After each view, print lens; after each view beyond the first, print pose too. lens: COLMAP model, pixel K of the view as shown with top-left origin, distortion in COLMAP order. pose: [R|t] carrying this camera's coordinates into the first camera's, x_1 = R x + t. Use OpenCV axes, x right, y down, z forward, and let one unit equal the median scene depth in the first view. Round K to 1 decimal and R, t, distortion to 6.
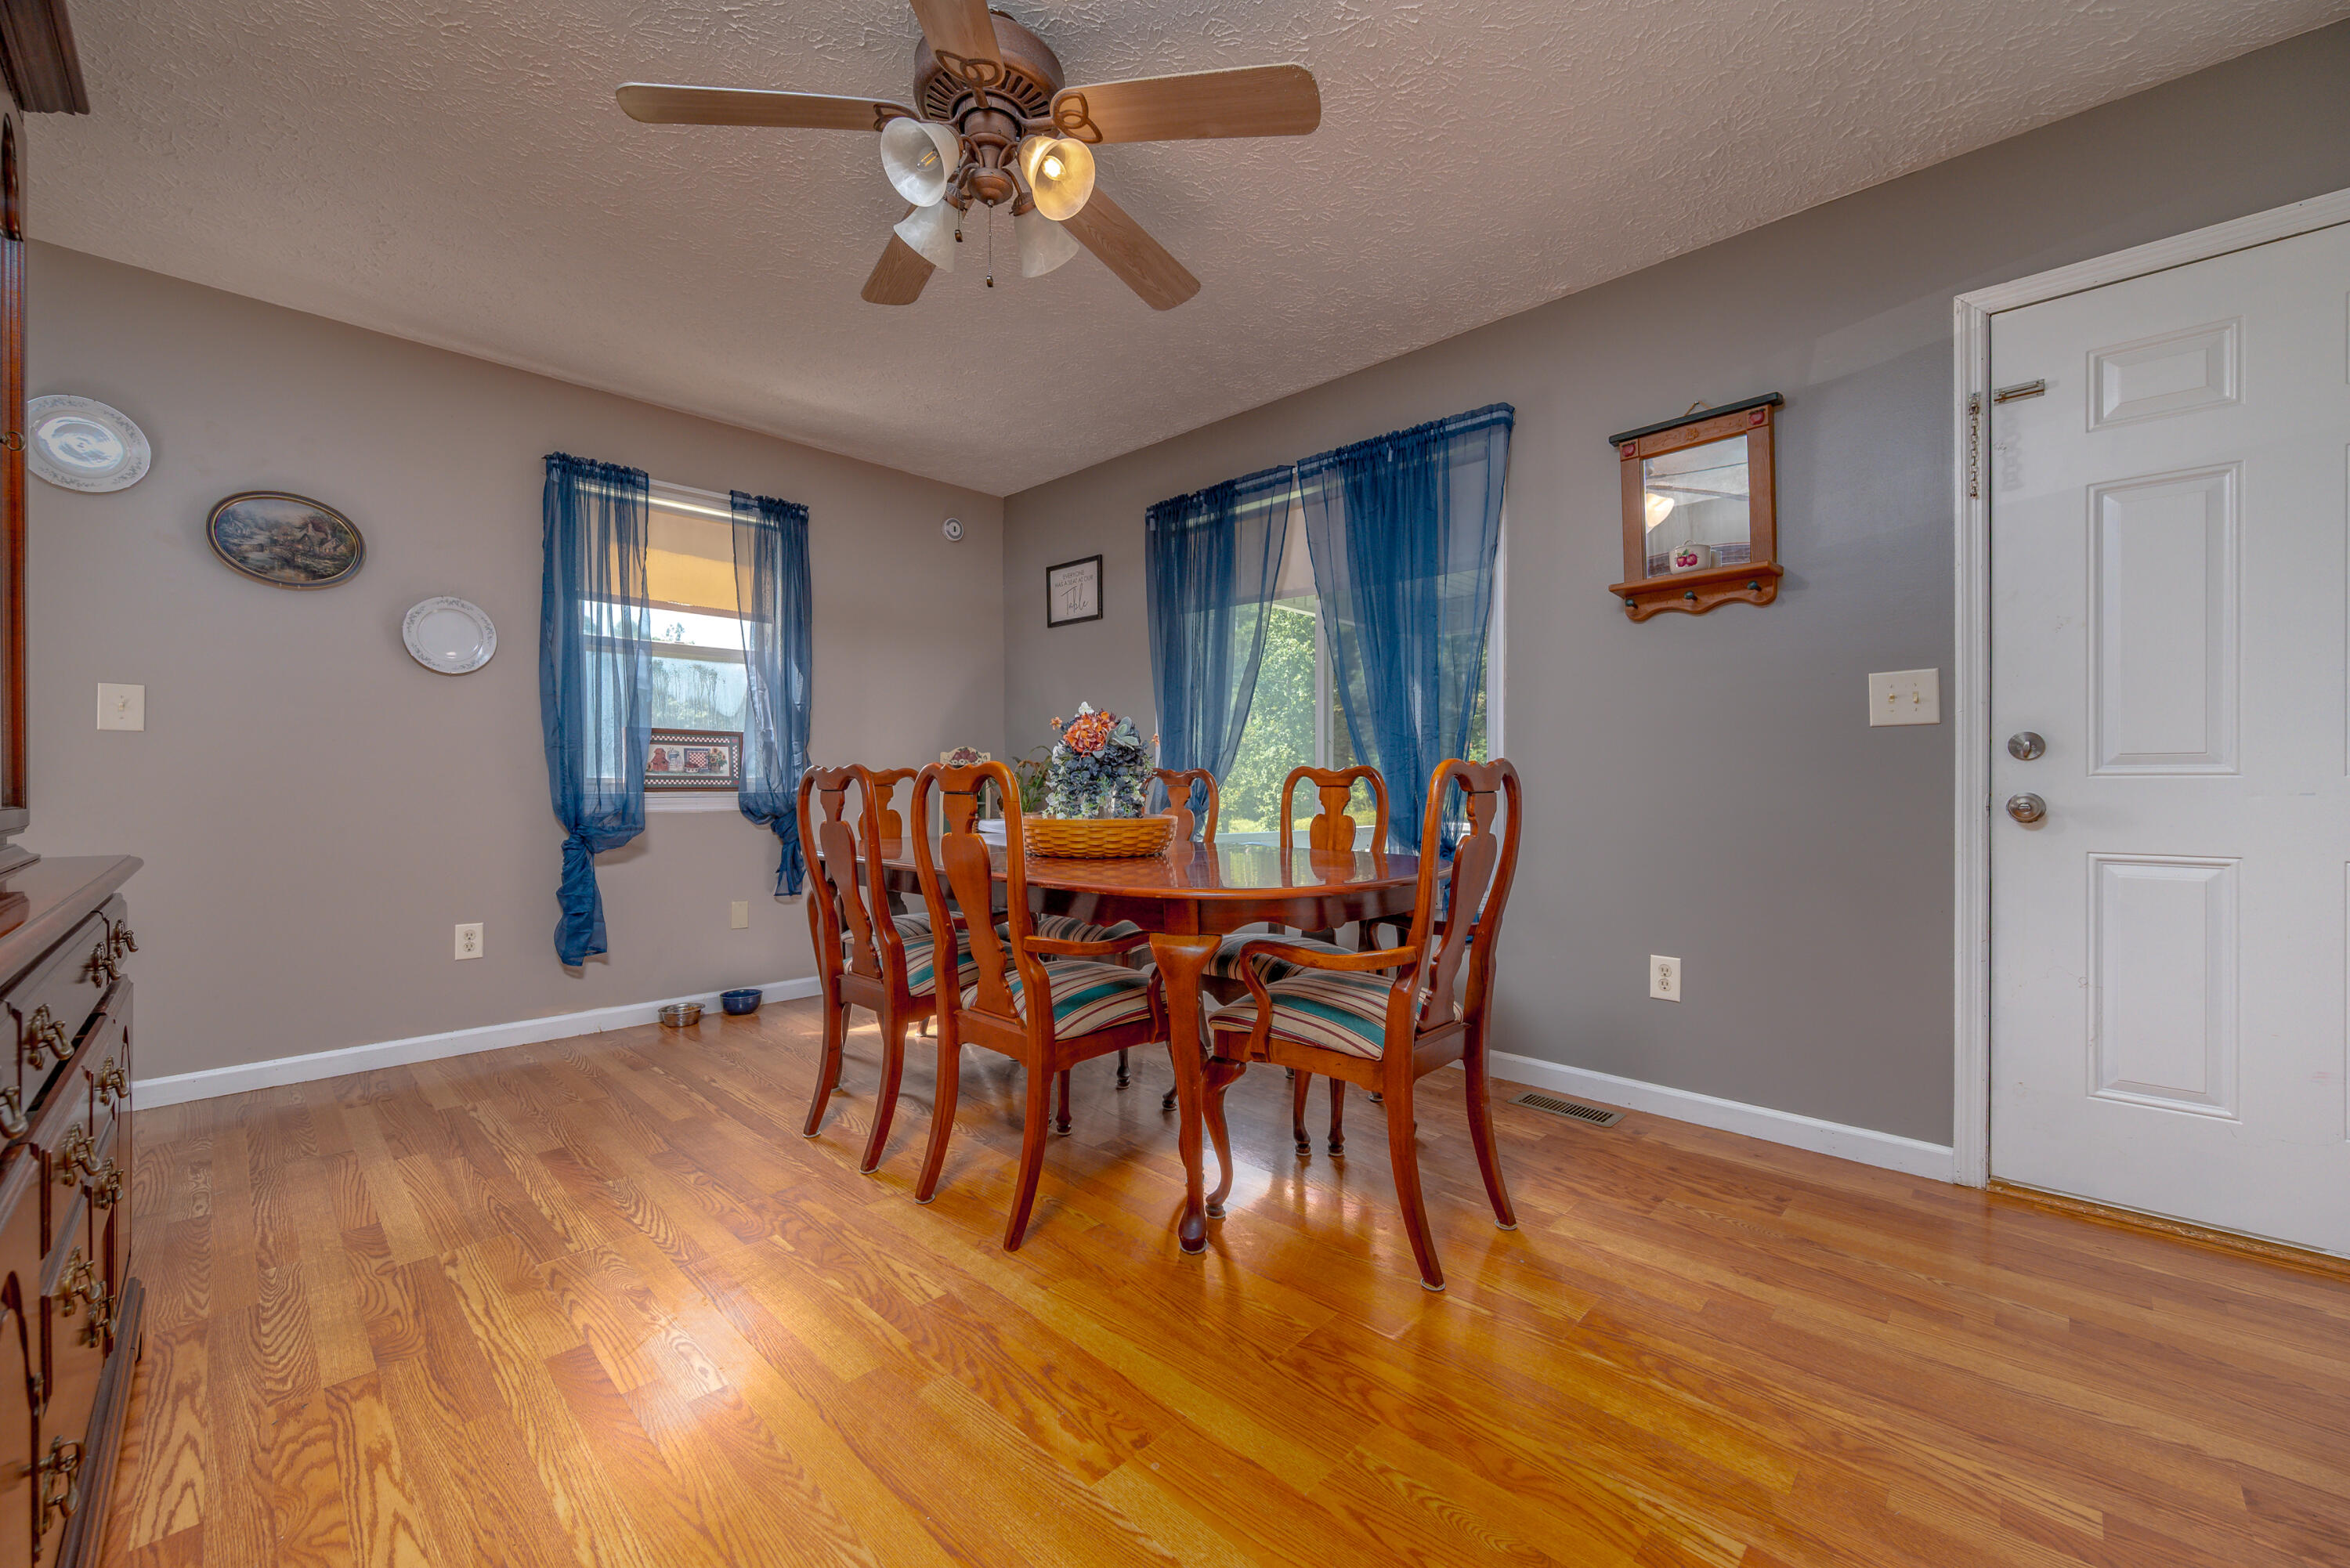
lens RADIAL K [[927.3, 0, 1161.7], [0, 927.3, 784.7], [0, 0, 1]] dist [-0.001071, -0.000077]
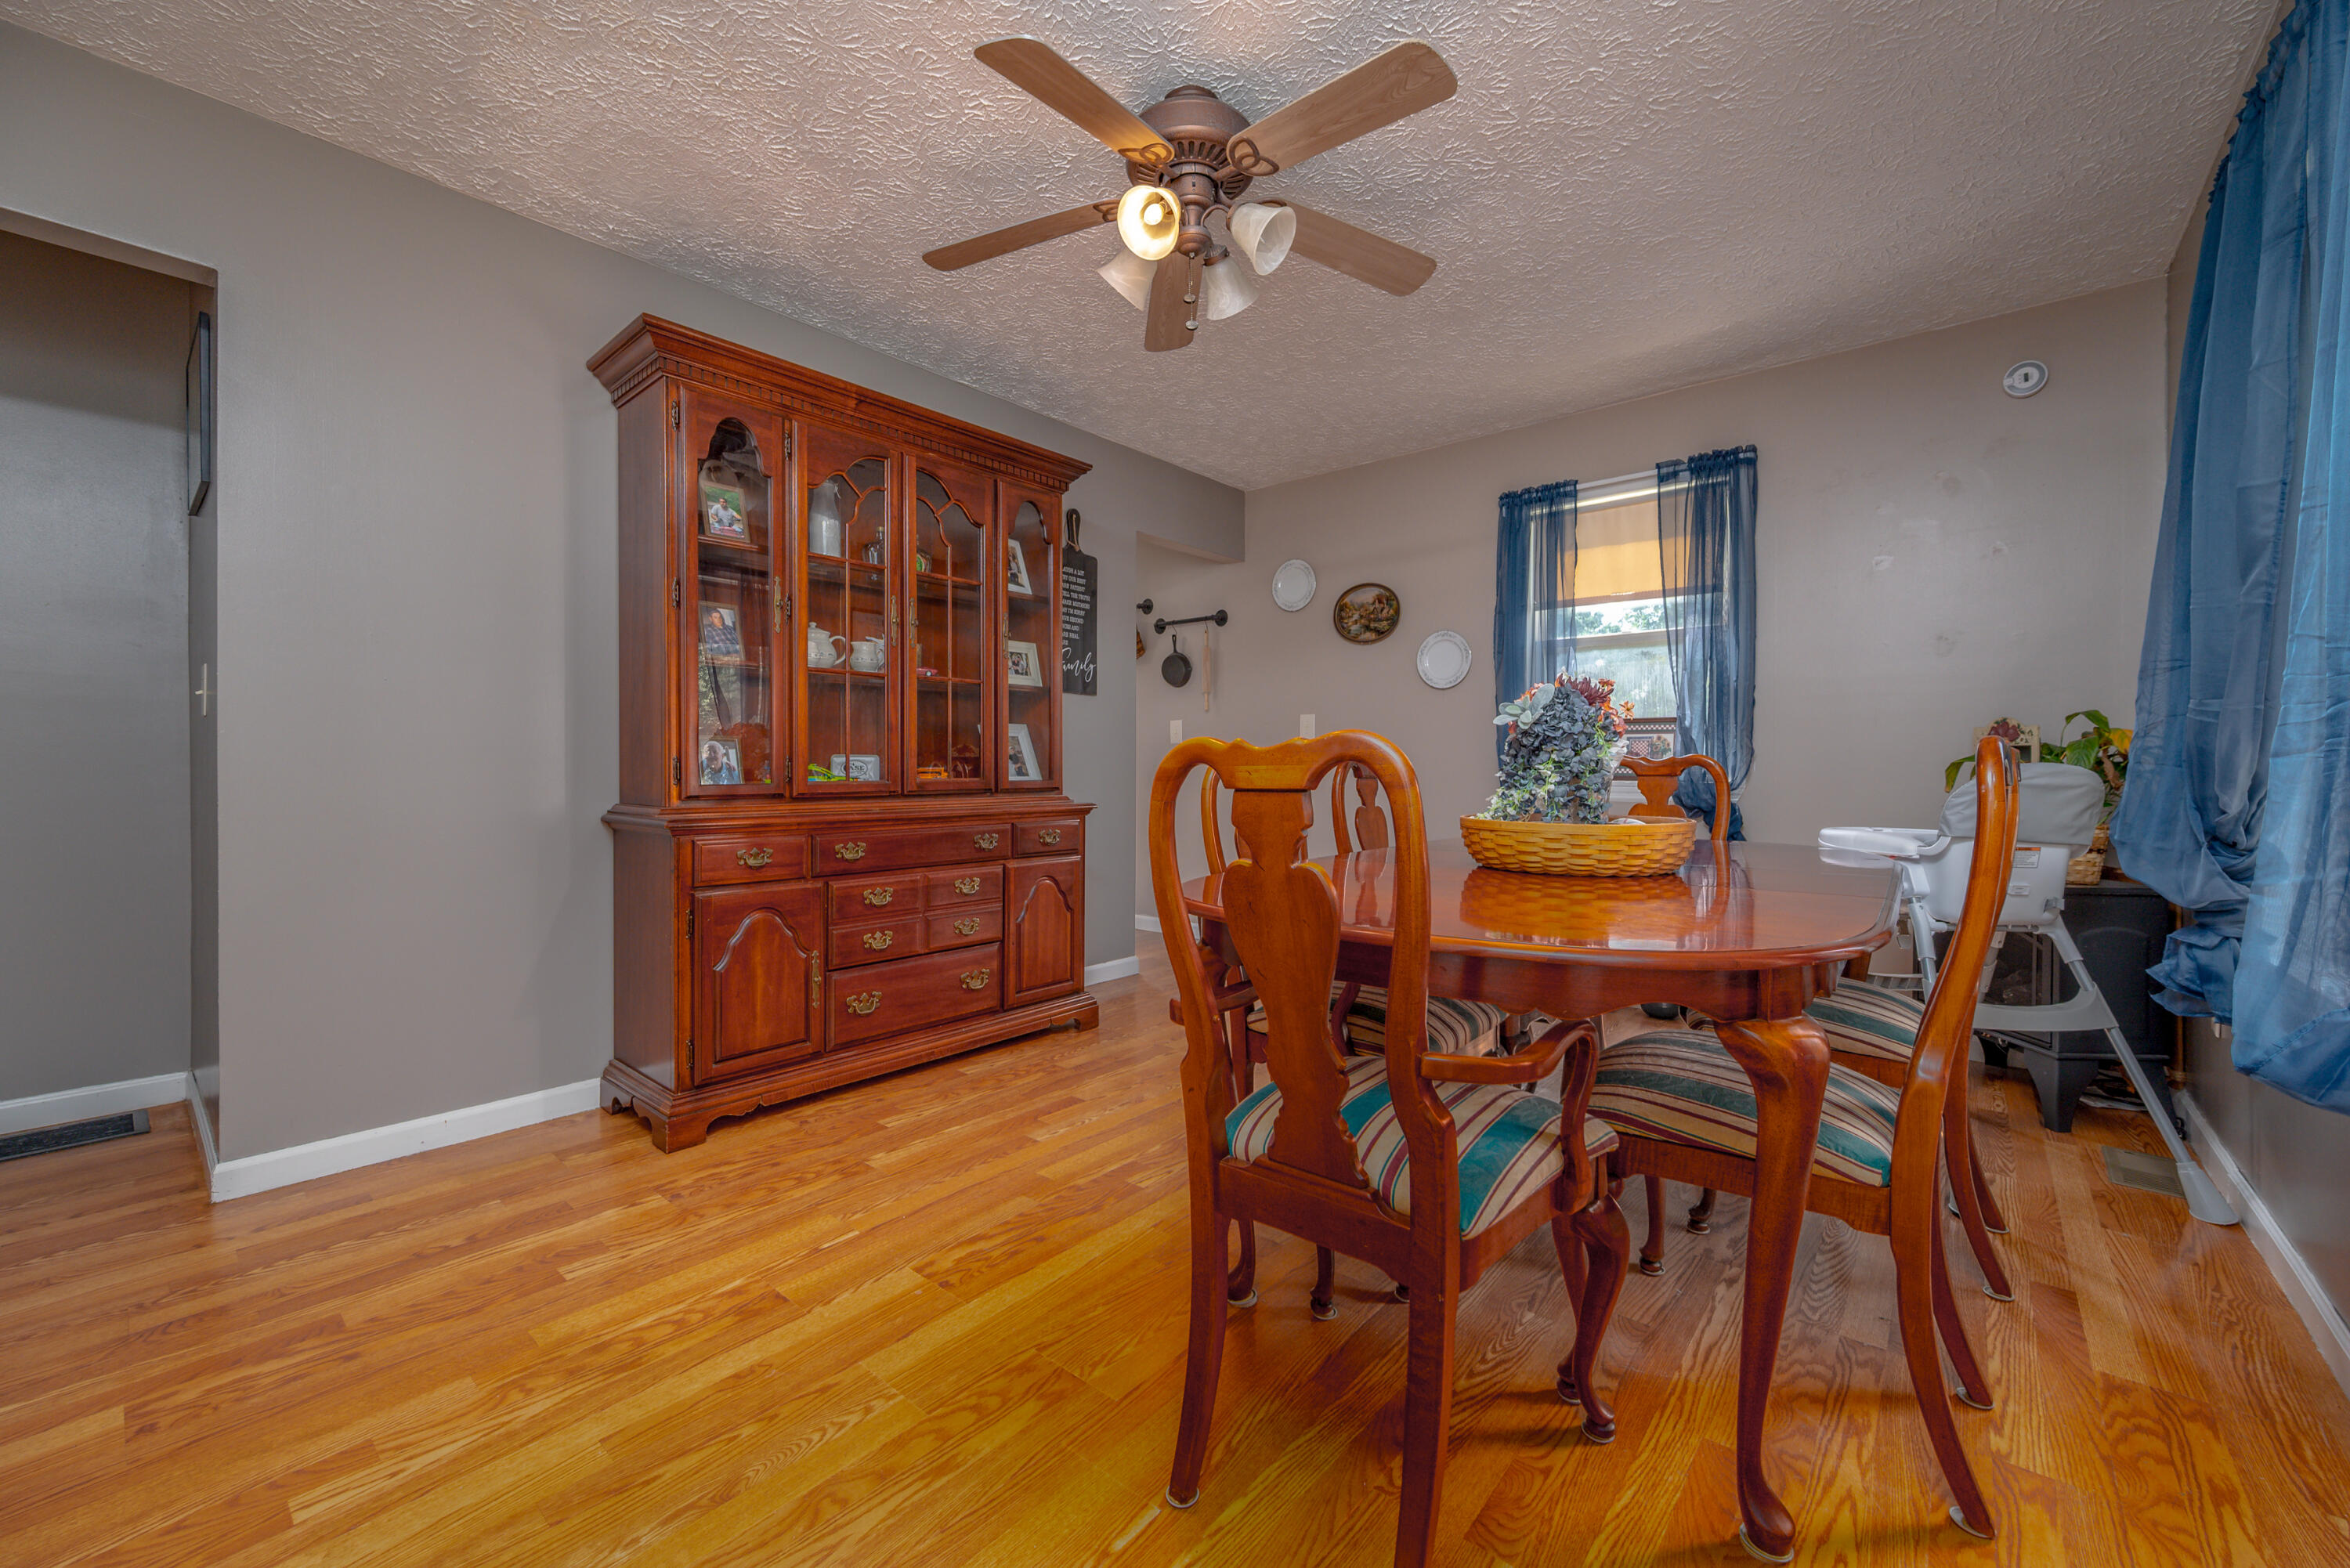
lens RADIAL K [[927.3, 0, 1160.7], [0, 927.3, 778.6], [0, 0, 1]] dist [-0.001071, -0.000077]
pose [[0.065538, 0.010574, -0.997794, 0.514105], [-0.006226, 0.999929, 0.010187, -0.001845], [0.997831, 0.005545, 0.065599, 0.490355]]
